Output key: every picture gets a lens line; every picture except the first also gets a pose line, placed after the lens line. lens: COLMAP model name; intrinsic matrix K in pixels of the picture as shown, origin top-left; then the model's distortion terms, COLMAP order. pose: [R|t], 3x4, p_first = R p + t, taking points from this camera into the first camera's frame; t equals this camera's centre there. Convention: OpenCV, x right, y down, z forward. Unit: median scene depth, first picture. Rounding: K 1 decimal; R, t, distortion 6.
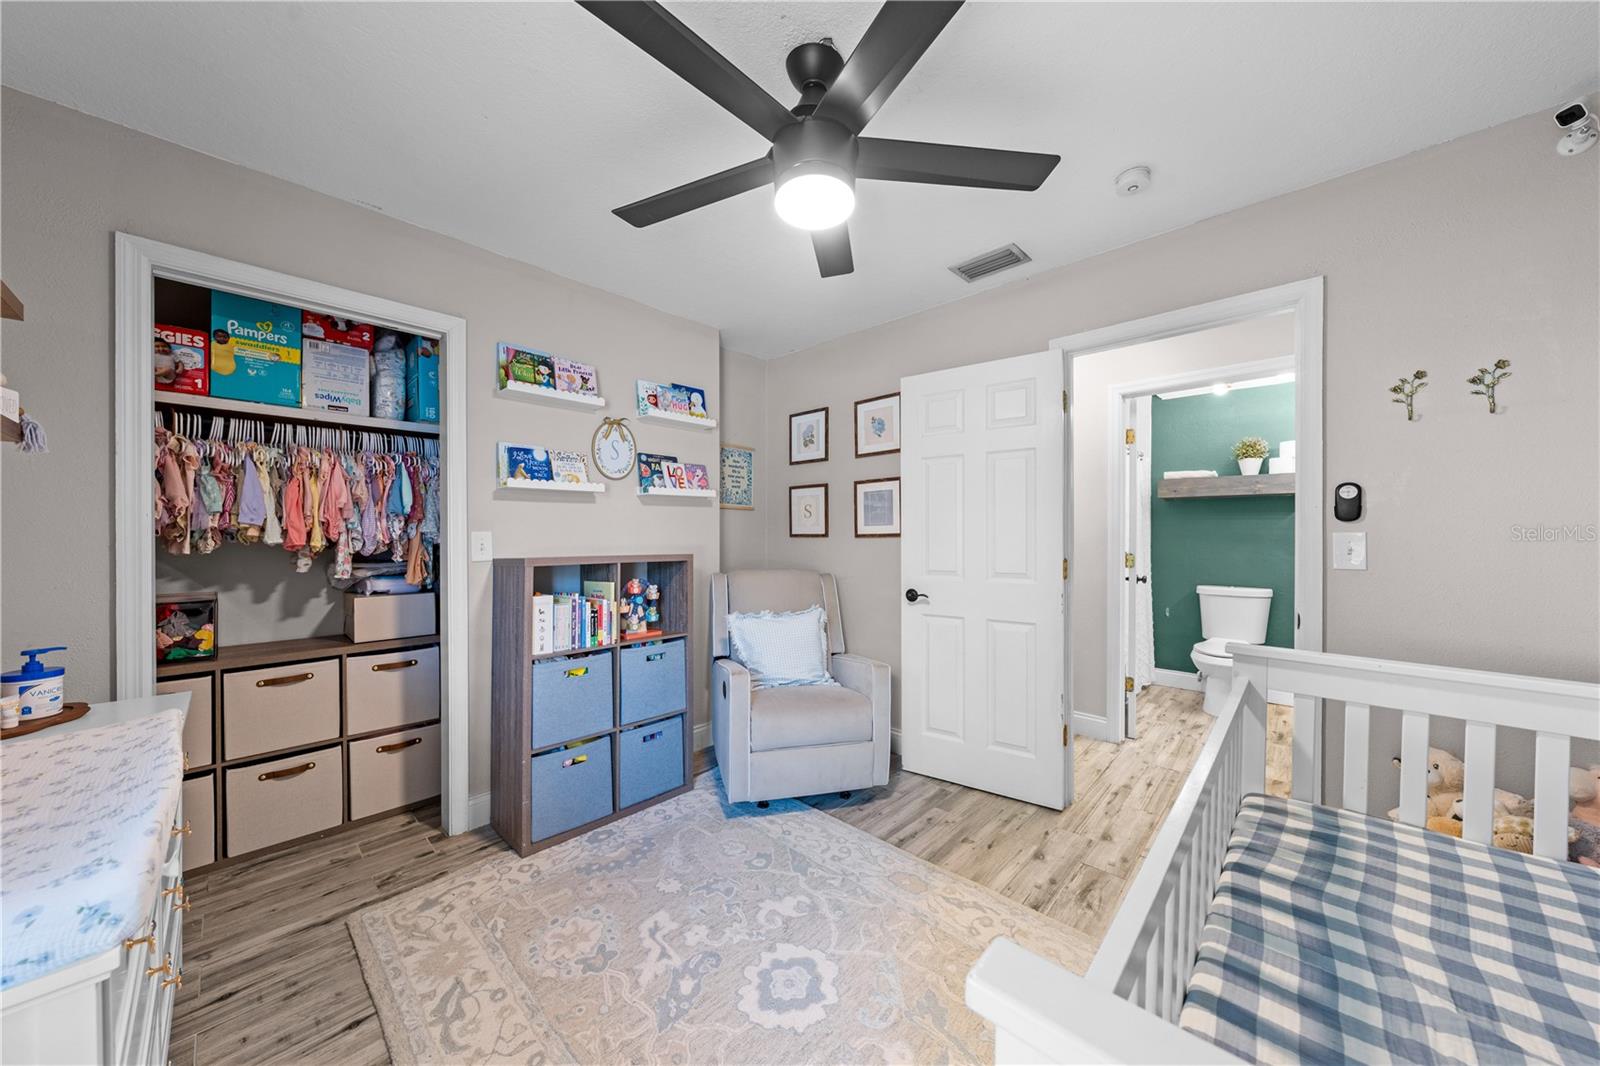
lens RADIAL K [[548.1, 0, 800.8], [0, 548.1, 541.5], [0, 0, 1]] dist [-0.000305, -0.000018]
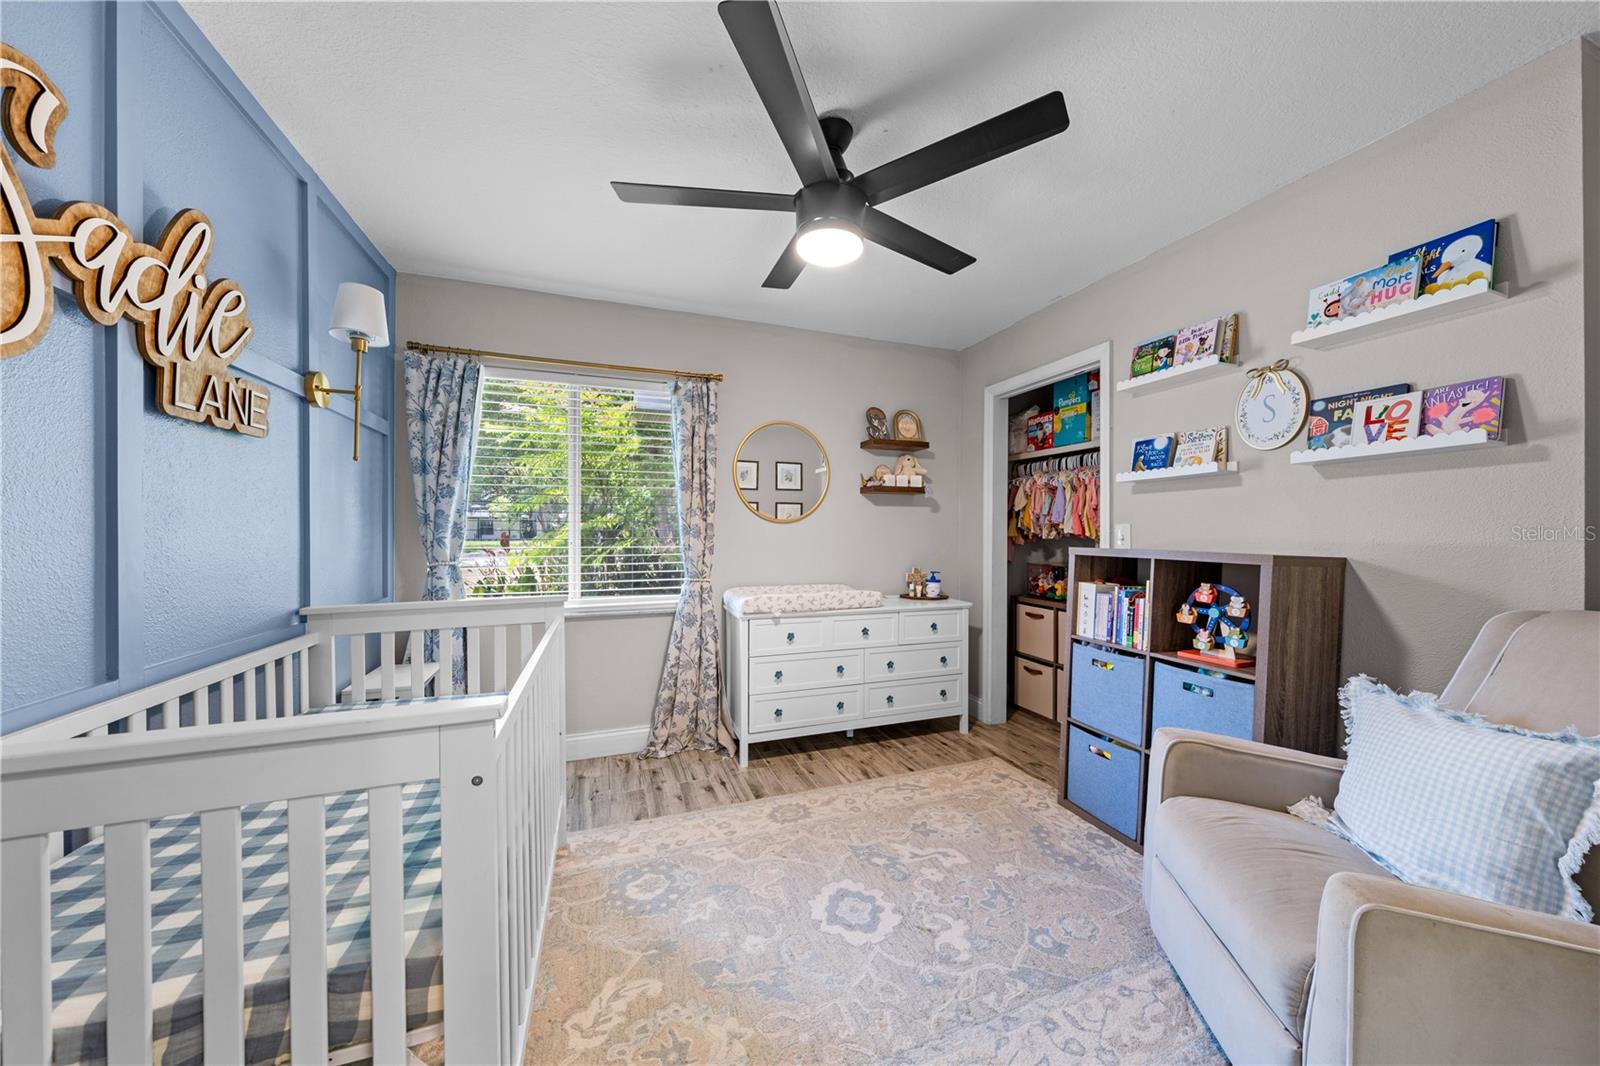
lens RADIAL K [[542.6, 0, 803.2], [0, 542.6, 535.5], [0, 0, 1]] dist [-0.001510, 0.000011]
pose [[-0.450141, 0.006607, -0.892933, 0.772531], [-0.013186, 0.999814, 0.014045, -0.001635], [0.892860, 0.018096, -0.449970, 1.035087]]
